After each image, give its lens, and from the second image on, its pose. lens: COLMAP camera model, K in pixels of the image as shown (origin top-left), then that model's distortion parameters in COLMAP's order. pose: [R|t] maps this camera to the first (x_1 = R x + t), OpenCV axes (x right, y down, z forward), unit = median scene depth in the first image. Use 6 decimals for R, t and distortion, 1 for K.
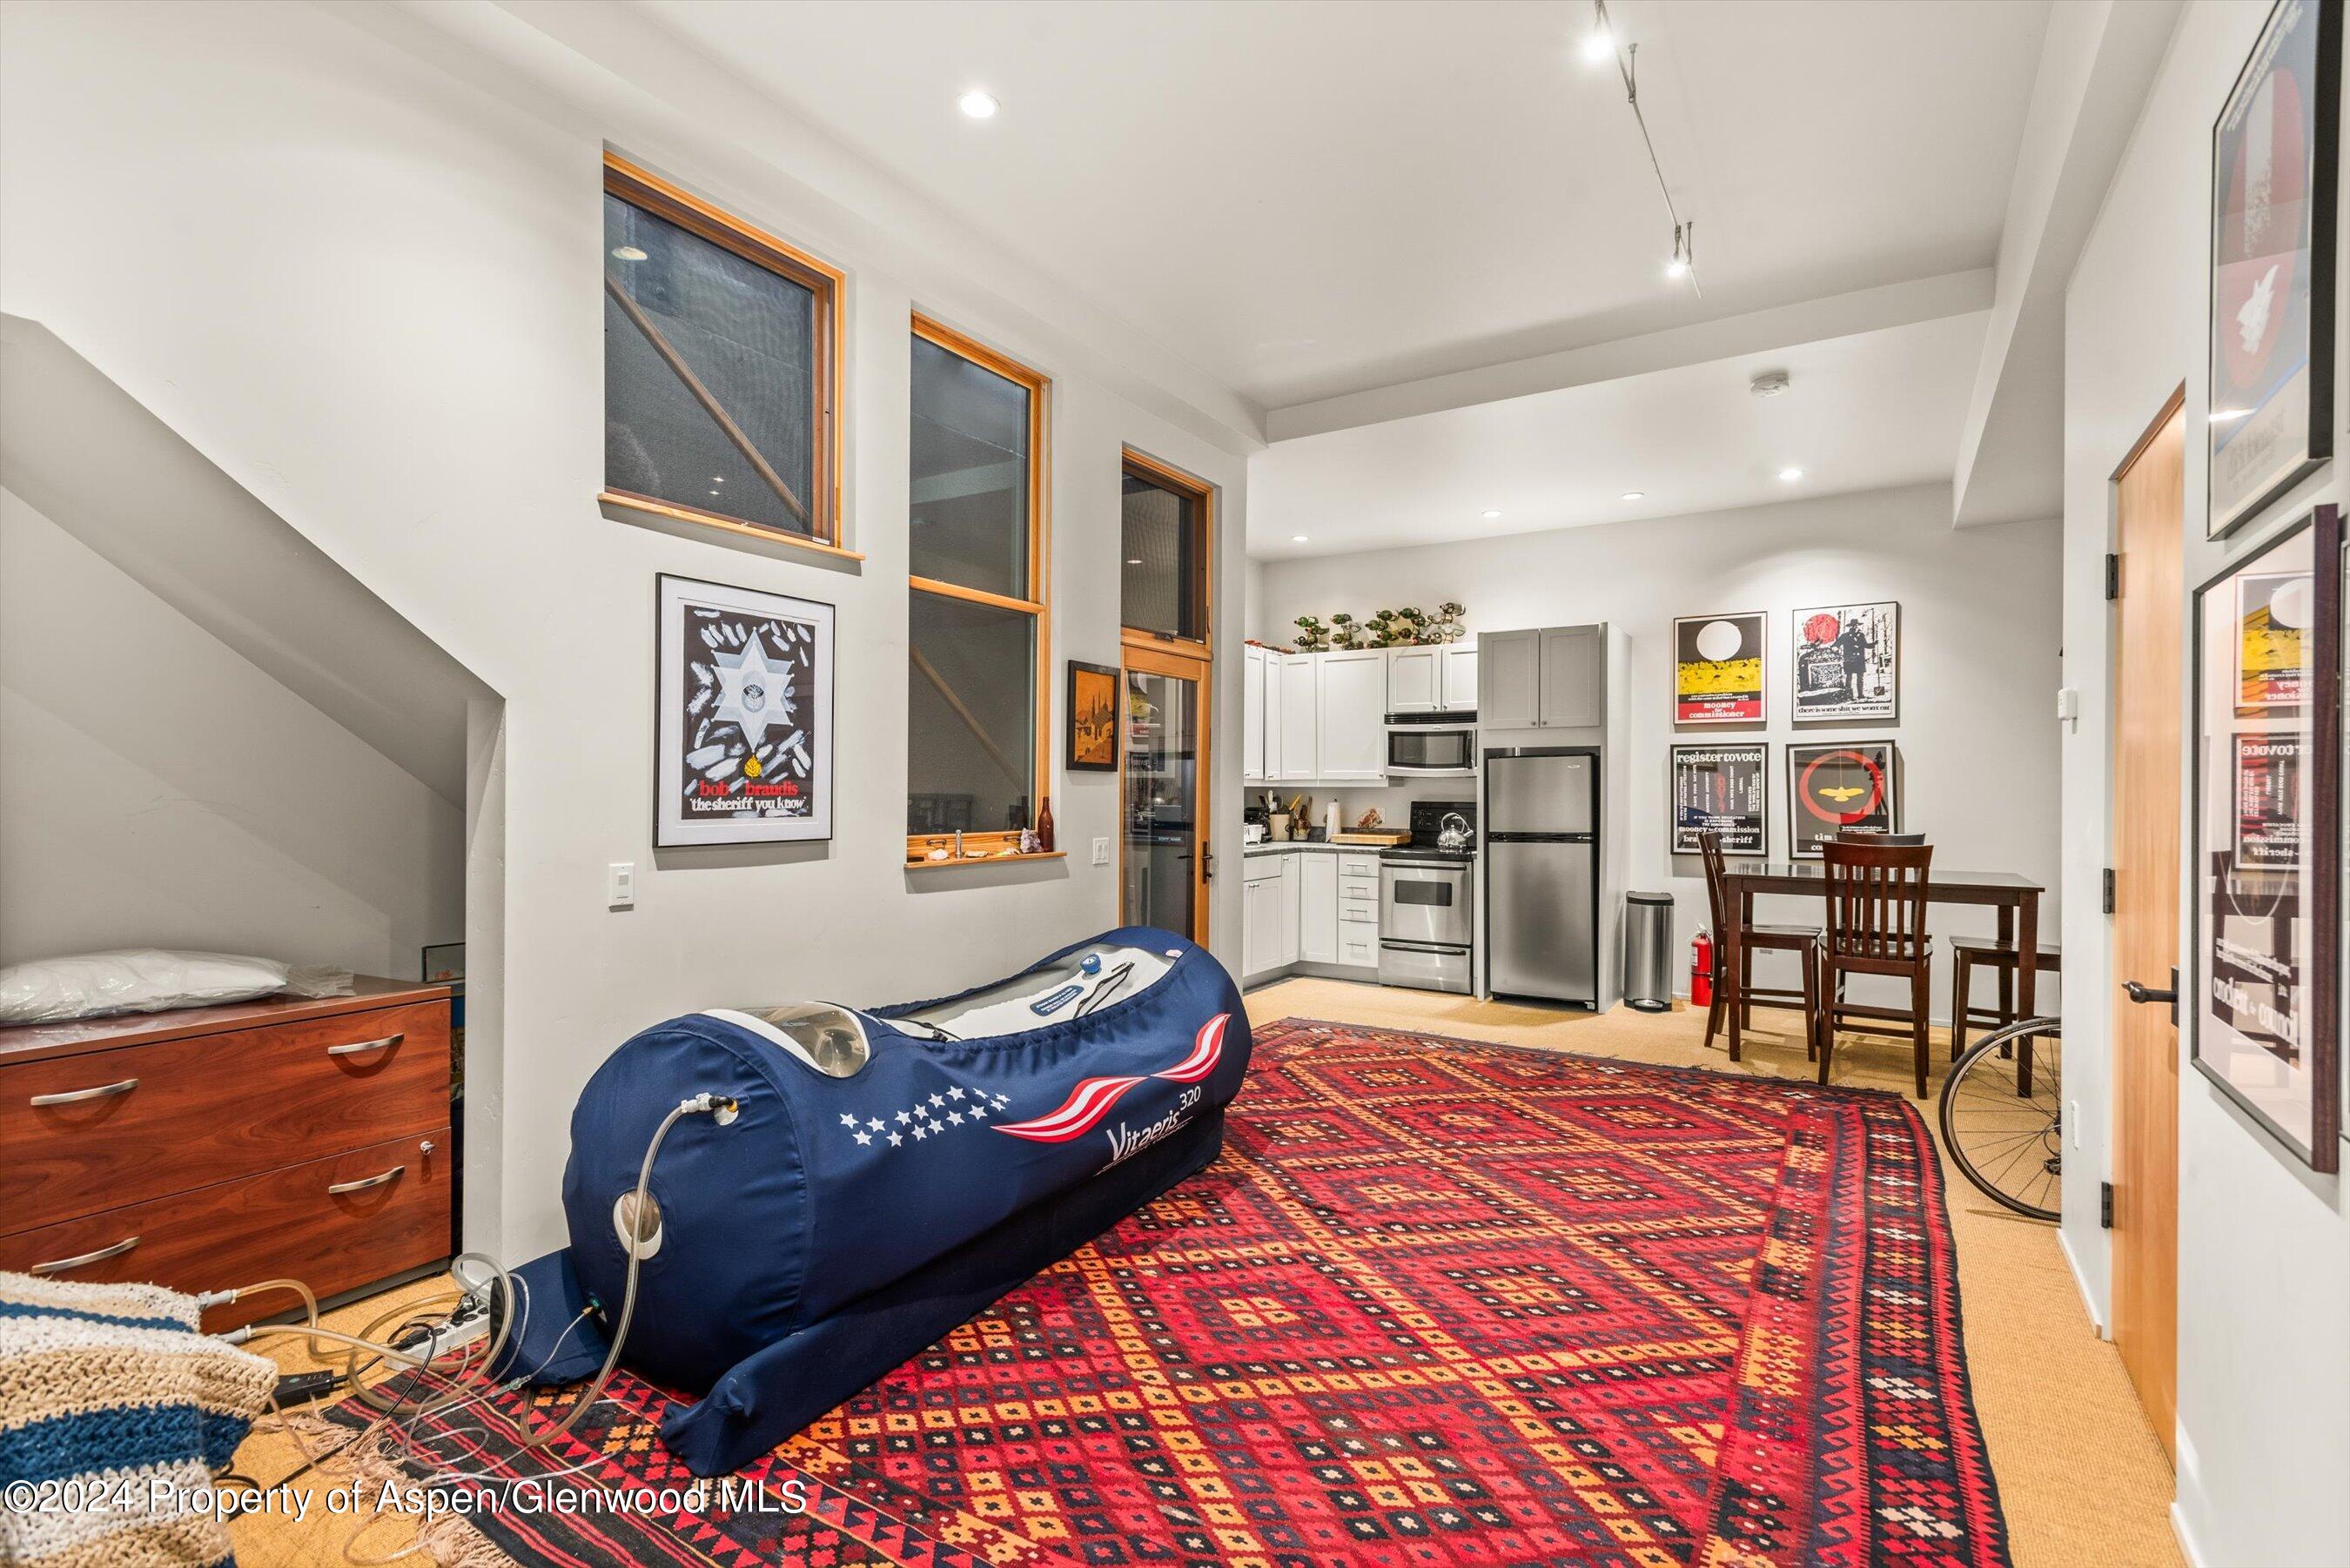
lens RADIAL K [[1097.1, 0, 1175.8], [0, 1097.1, 788.8], [0, 0, 1]] dist [0.016826, -0.000460]
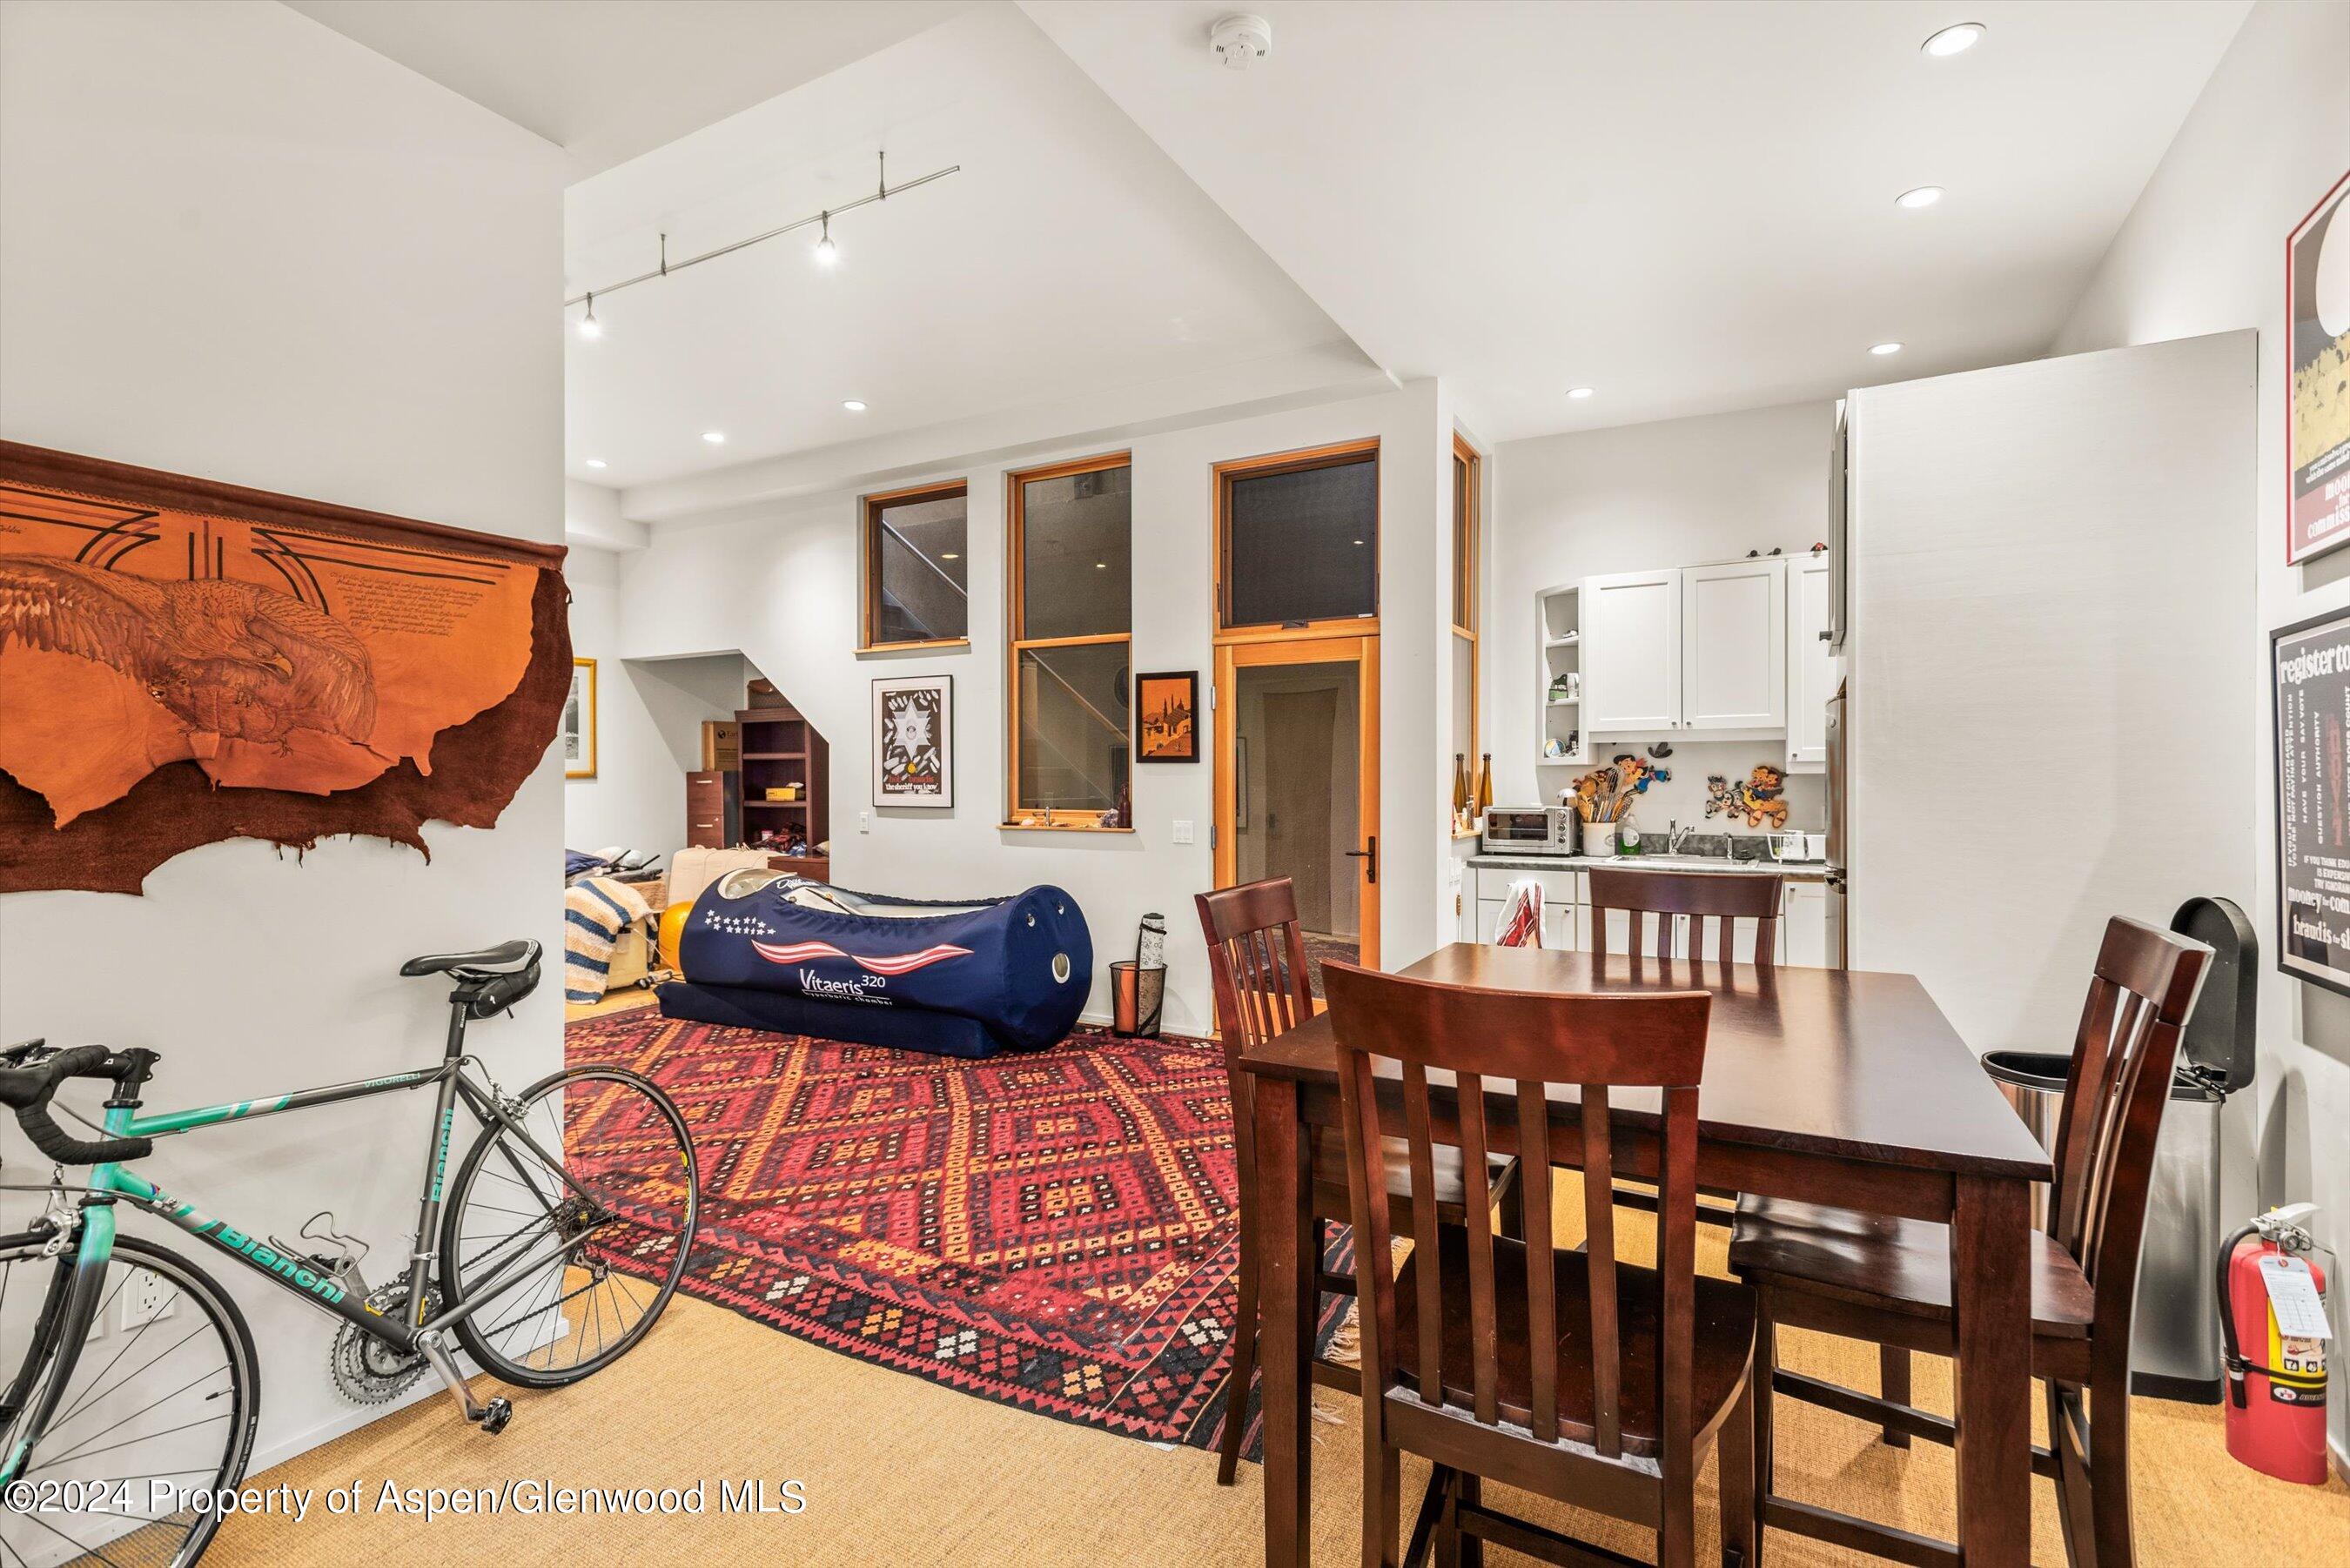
lens RADIAL K [[1097.1, 0, 1173.1], [0, 1097.1, 780.0], [0, 0, 1]] dist [0.016826, -0.000460]
pose [[0.047170, -0.003961, -0.998879, 1.535556], [0.000786, 0.999992, -0.003928, 0.009415], [0.998887, -0.000600, 0.047173, 1.330231]]
